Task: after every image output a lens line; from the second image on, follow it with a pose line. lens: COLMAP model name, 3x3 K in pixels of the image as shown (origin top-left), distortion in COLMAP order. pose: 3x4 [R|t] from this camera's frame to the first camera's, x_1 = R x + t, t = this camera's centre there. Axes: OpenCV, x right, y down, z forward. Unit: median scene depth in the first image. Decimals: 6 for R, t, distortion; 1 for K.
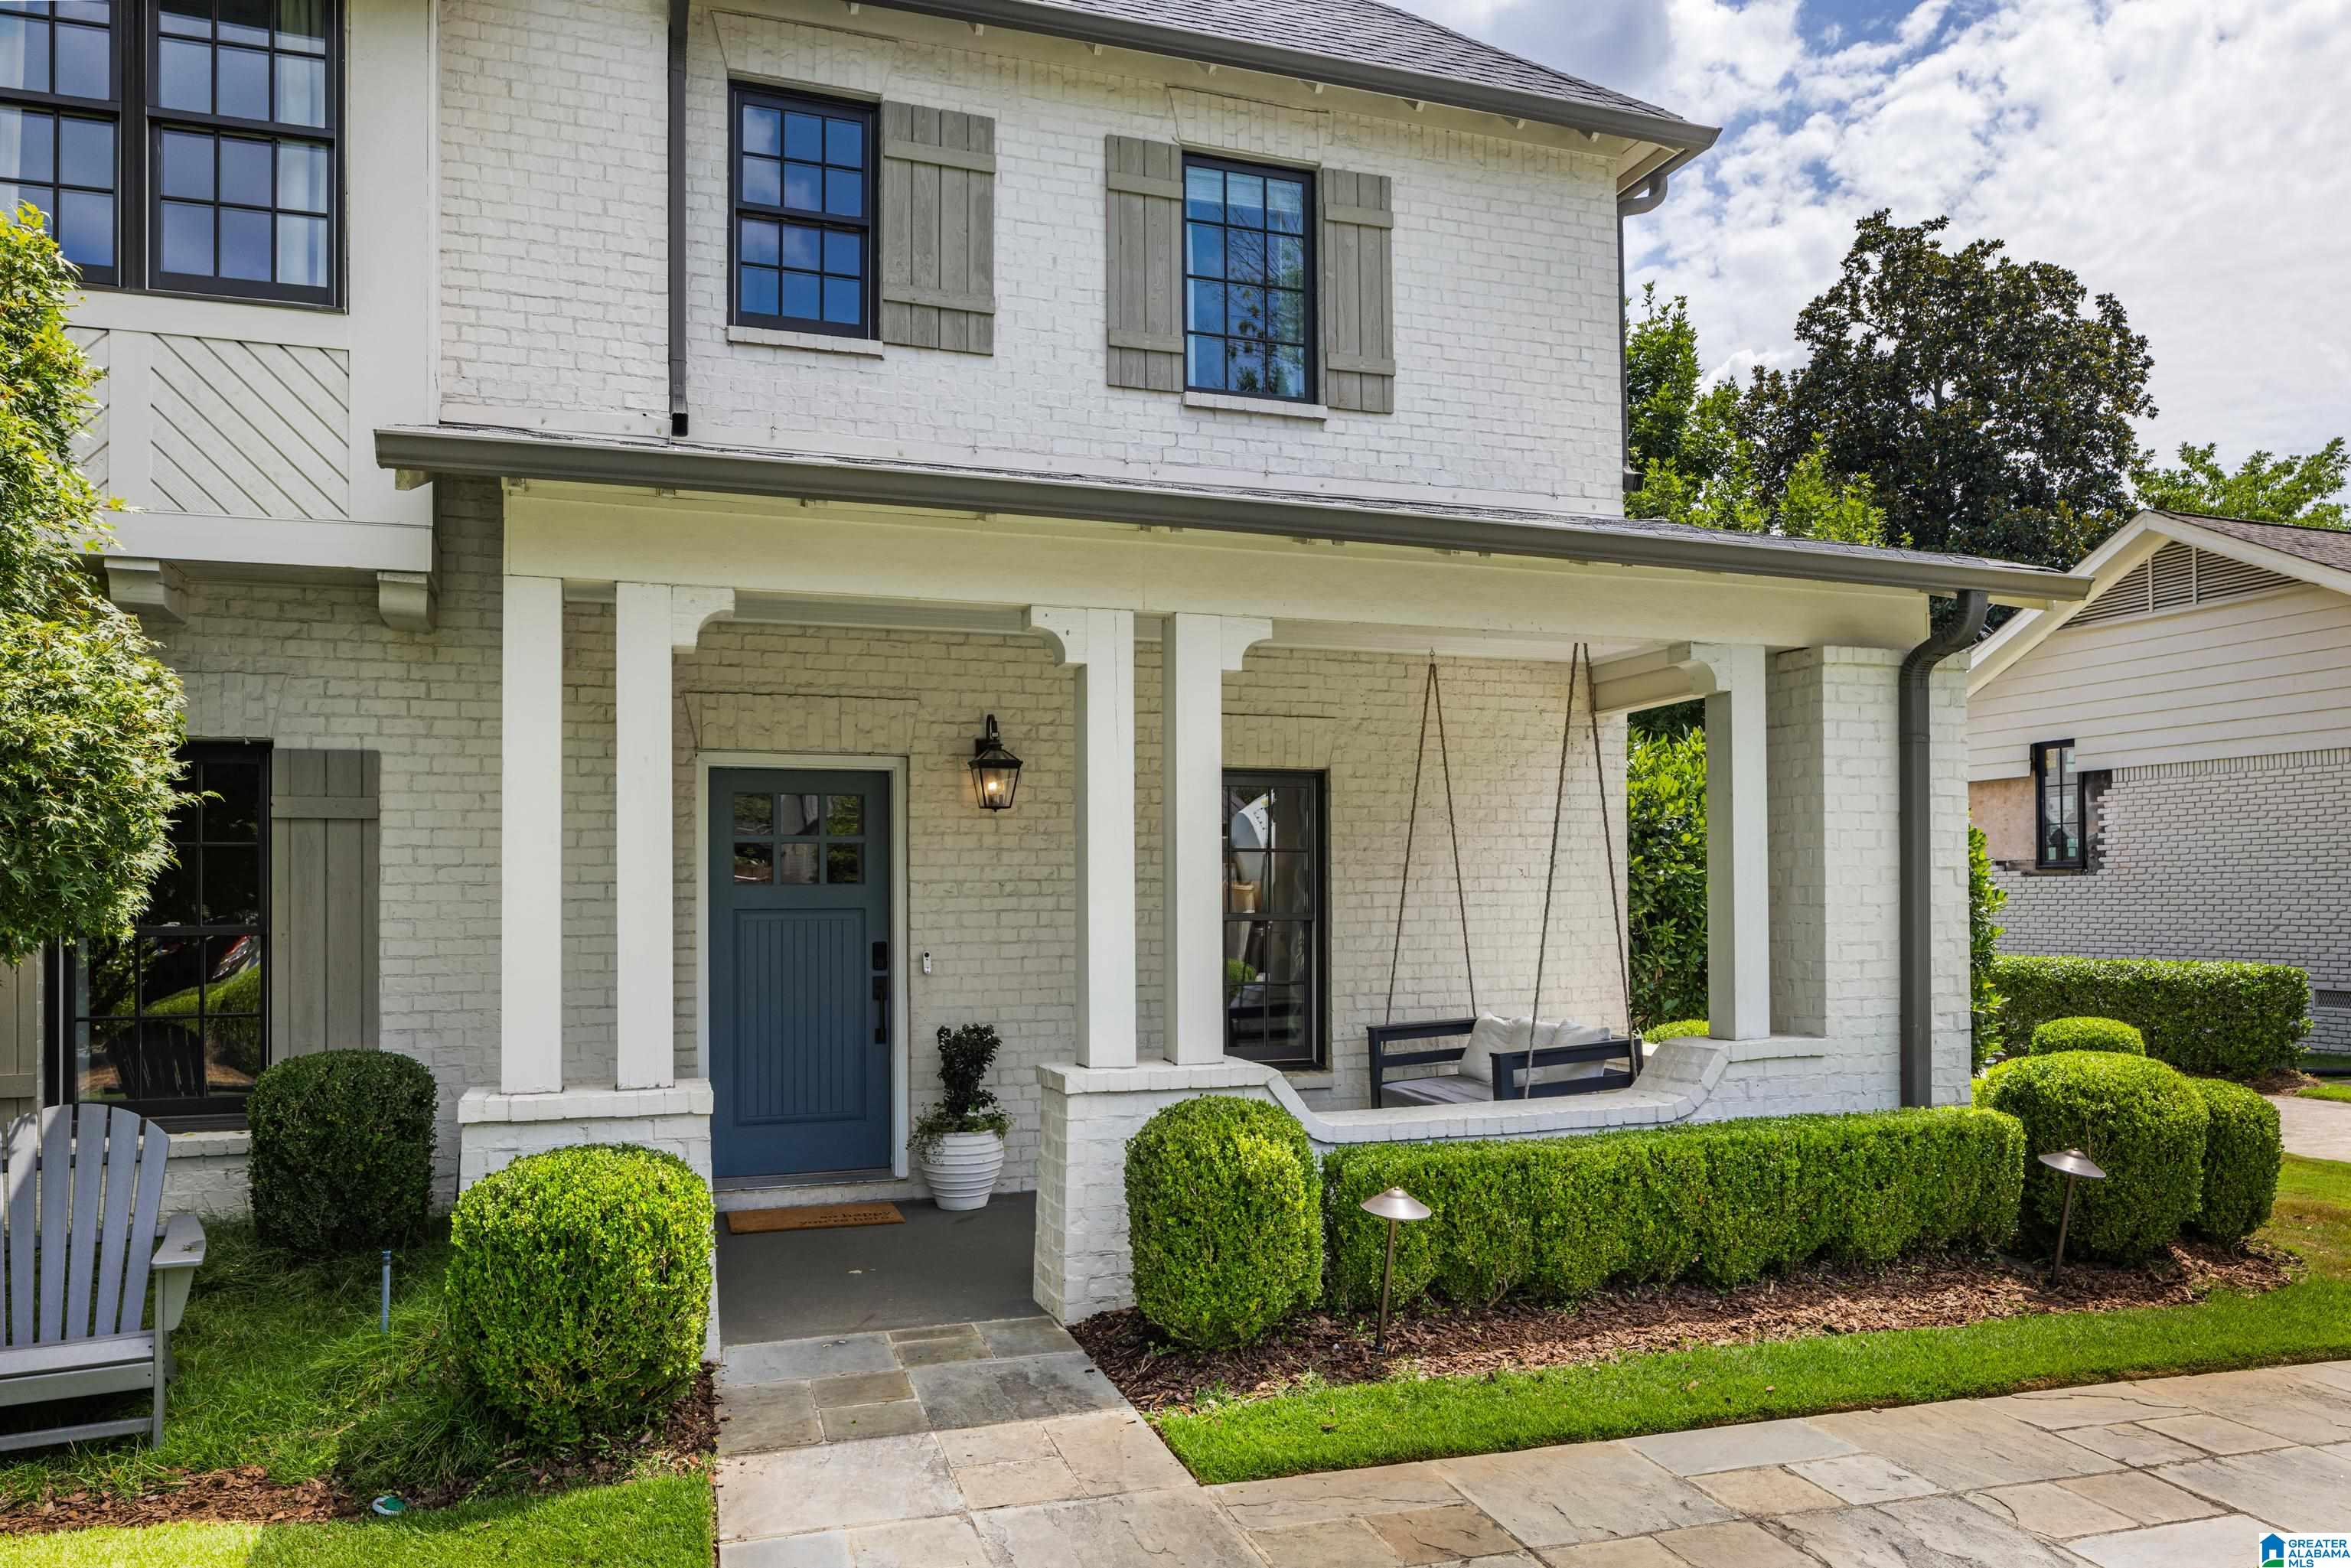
lens RADIAL K [[1629.3, 0, 1181.2], [0, 1629.3, 871.1], [0, 0, 1]] dist [-0.004014, -0.002754]
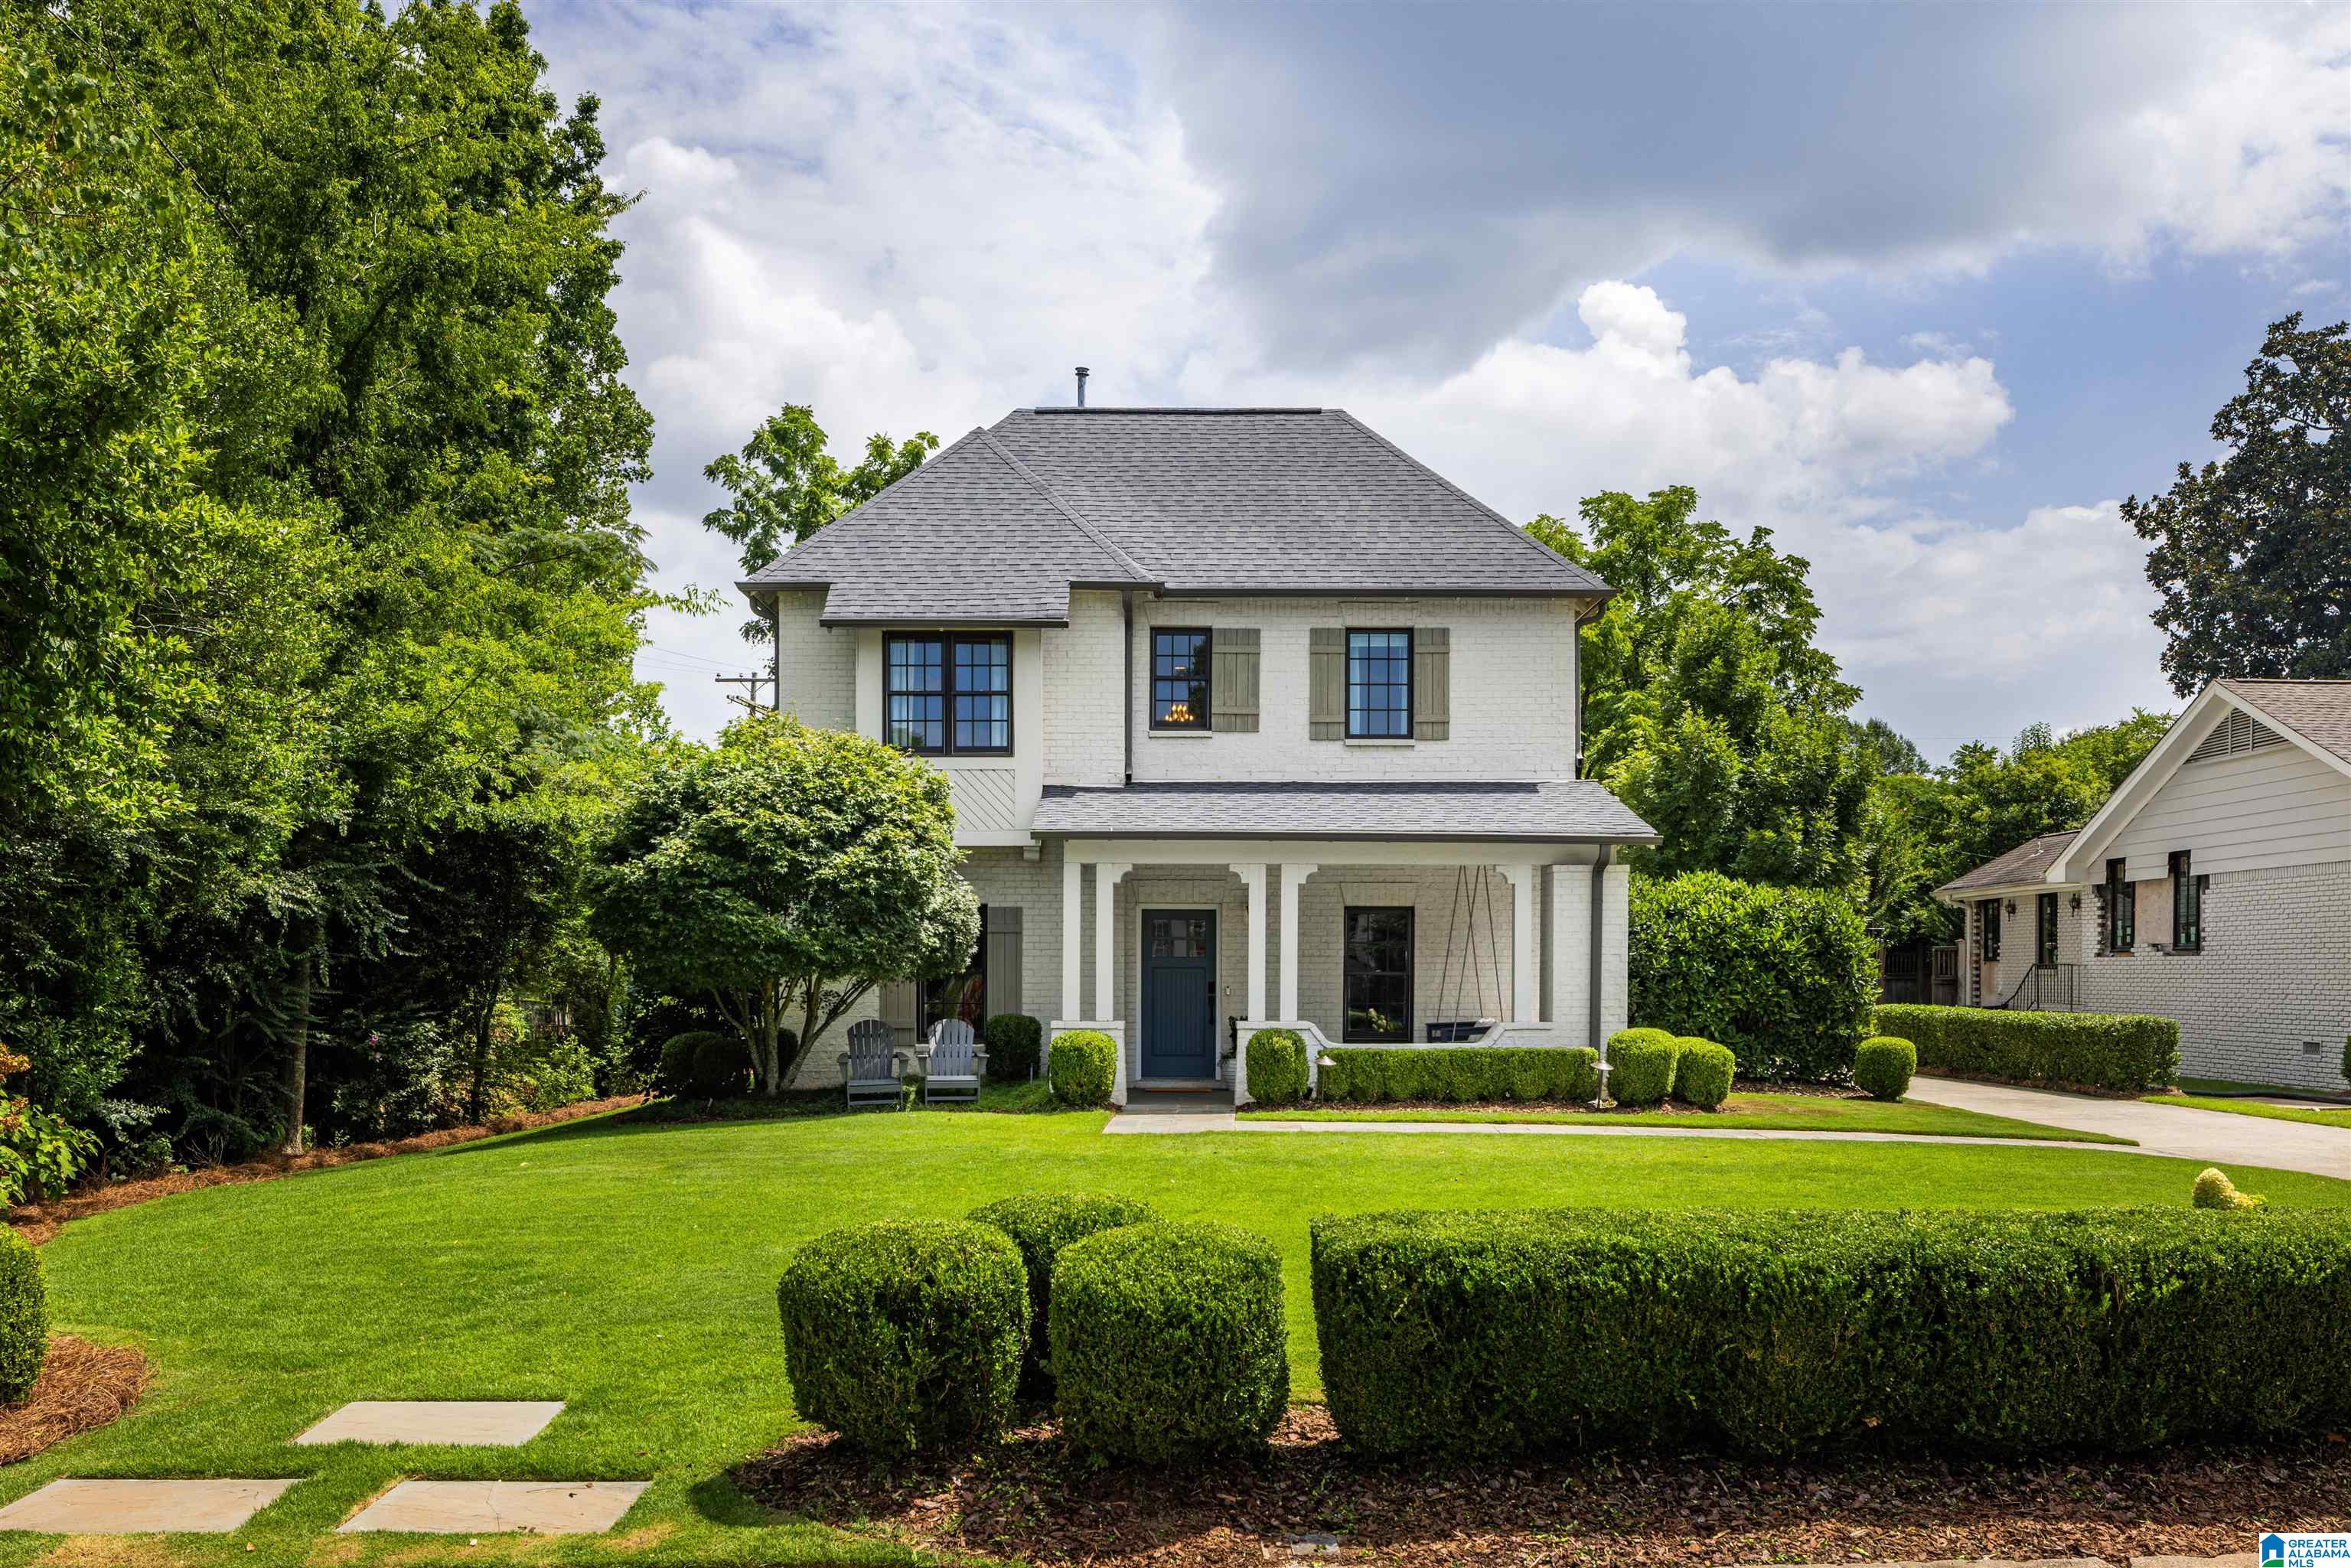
lens RADIAL K [[1912.9, 0, 1185.5], [0, 1912.9, 956.5], [0, 0, 1]] dist [0.005147, 0.007032]
pose [[0.944187, 0.007782, -0.329318, 0.711994], [-0.004277, 0.999926, 0.011365, -0.025340], [0.329383, -0.009322, 0.944151, -1.677877]]
